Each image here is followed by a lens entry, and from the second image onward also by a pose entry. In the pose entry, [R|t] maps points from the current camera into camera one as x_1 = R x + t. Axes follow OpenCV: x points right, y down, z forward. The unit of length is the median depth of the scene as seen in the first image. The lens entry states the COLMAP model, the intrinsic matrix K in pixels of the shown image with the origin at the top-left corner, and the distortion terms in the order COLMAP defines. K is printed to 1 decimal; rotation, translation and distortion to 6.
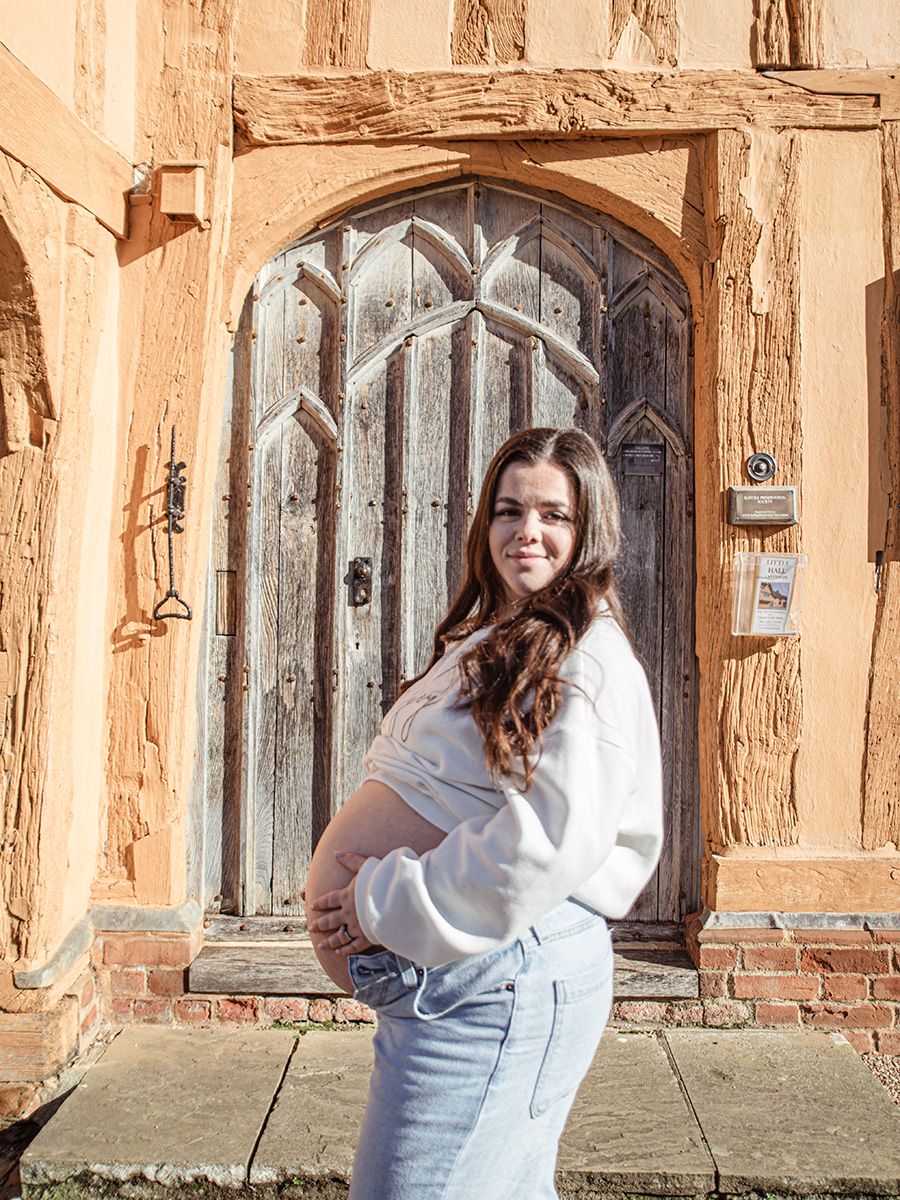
lens RADIAL K [[840.9, 0, 457.4], [0, 840.9, 600.2], [0, 0, 1]] dist [-0.008486, 0.006529]
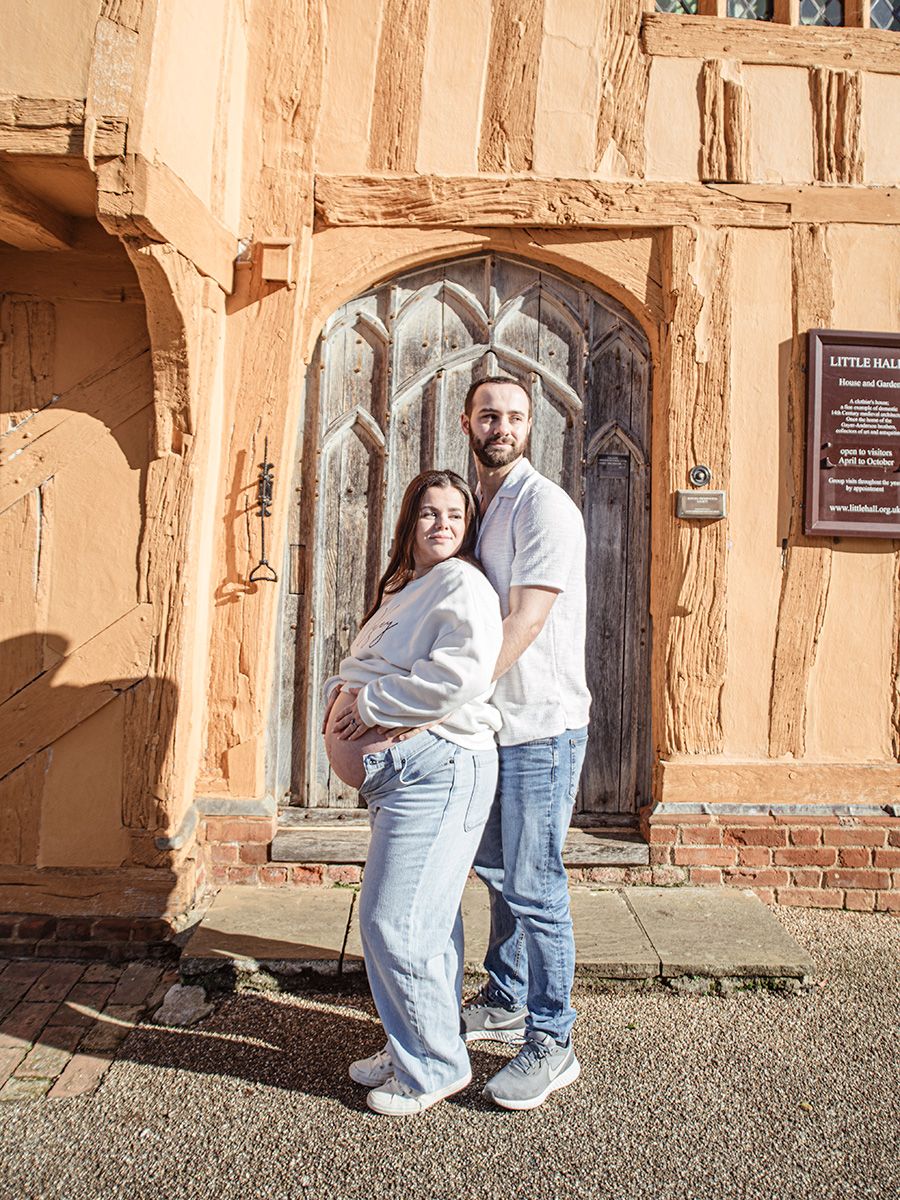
lens RADIAL K [[822.3, 0, 448.7], [0, 822.3, 567.1], [0, 0, 1]] dist [0.001913, -0.001285]
pose [[0.999001, 0.015039, 0.042076, -0.098827], [-0.015172, 0.999881, 0.002844, -0.008163], [-0.042029, -0.003479, 0.999110, -0.313373]]
